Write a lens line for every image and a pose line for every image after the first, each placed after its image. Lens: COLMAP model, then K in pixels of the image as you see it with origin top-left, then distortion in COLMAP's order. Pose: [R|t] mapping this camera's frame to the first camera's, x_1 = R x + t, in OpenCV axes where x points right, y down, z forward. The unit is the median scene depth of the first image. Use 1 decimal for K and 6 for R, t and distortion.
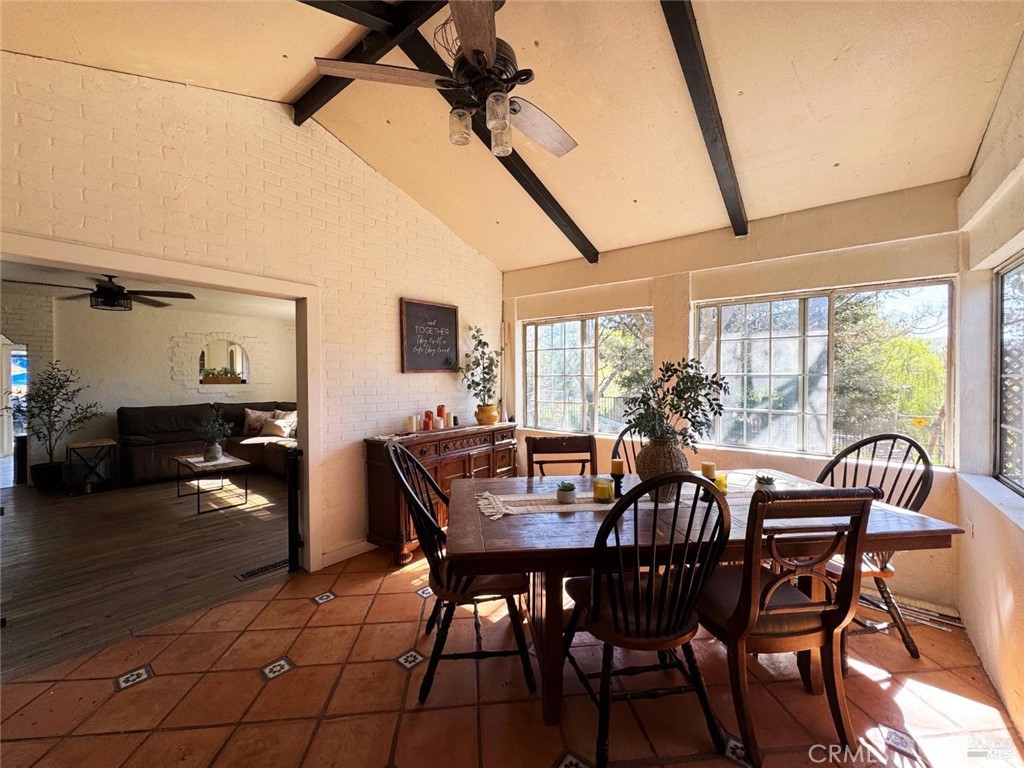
lens RADIAL K [[410.4, 0, 512.0], [0, 410.4, 384.0], [0, 0, 1]] dist [-0.000794, 0.000087]
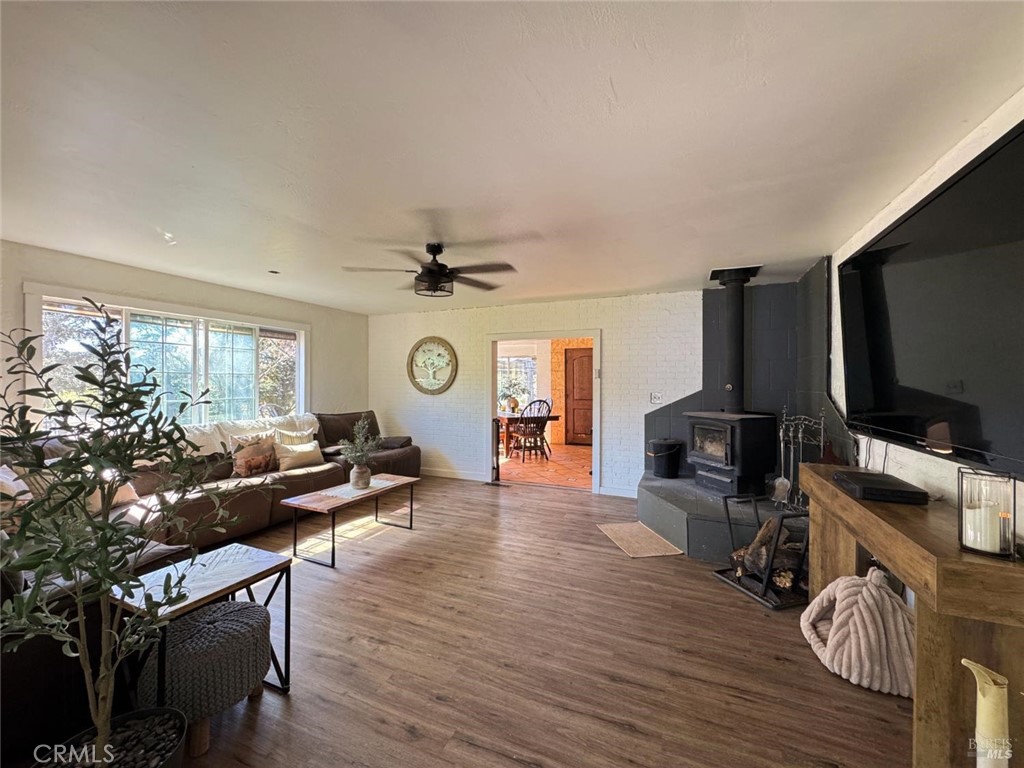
lens RADIAL K [[410.4, 0, 512.0], [0, 410.4, 384.0], [0, 0, 1]] dist [-0.000794, 0.000087]
pose [[-0.268741, -0.004571, 0.963202, -1.355188], [0.007756, 0.999946, 0.006909, -0.010963], [-0.963181, 0.009328, -0.268691, 0.813115]]
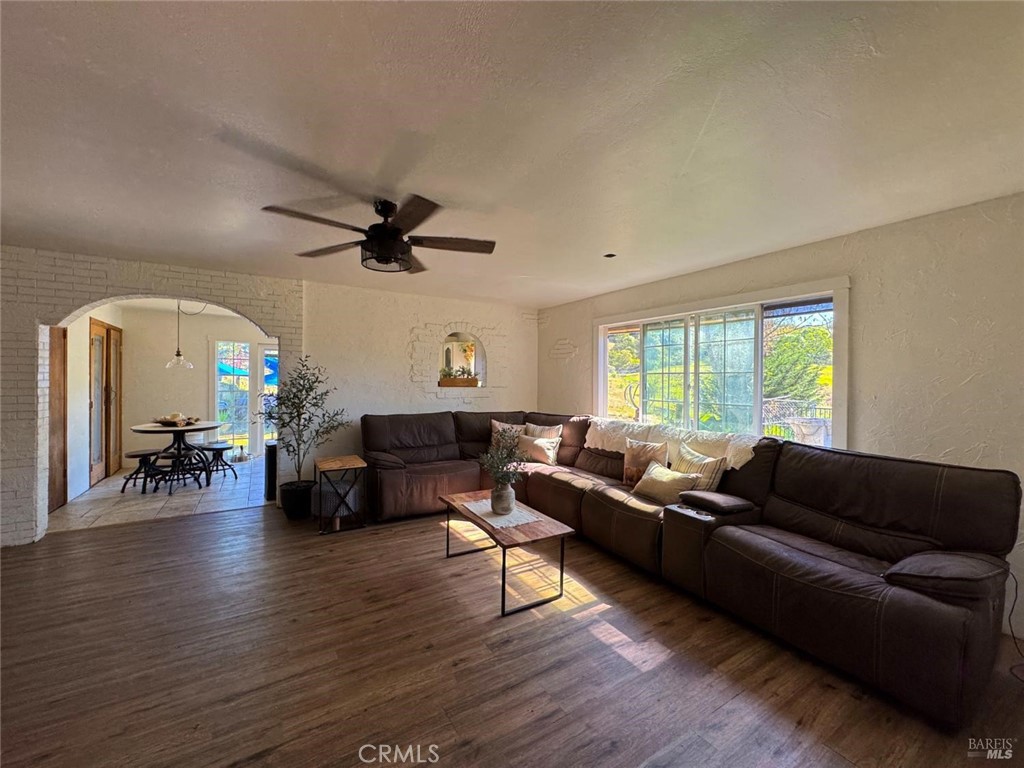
lens RADIAL K [[410.4, 0, 512.0], [0, 410.4, 384.0], [0, 0, 1]] dist [-0.000794, 0.000087]
pose [[0.942219, 0.011530, -0.334800, -0.447654], [-0.014340, 0.999880, -0.005922, -0.003252], [0.334692, 0.010381, 0.942271, 0.366074]]
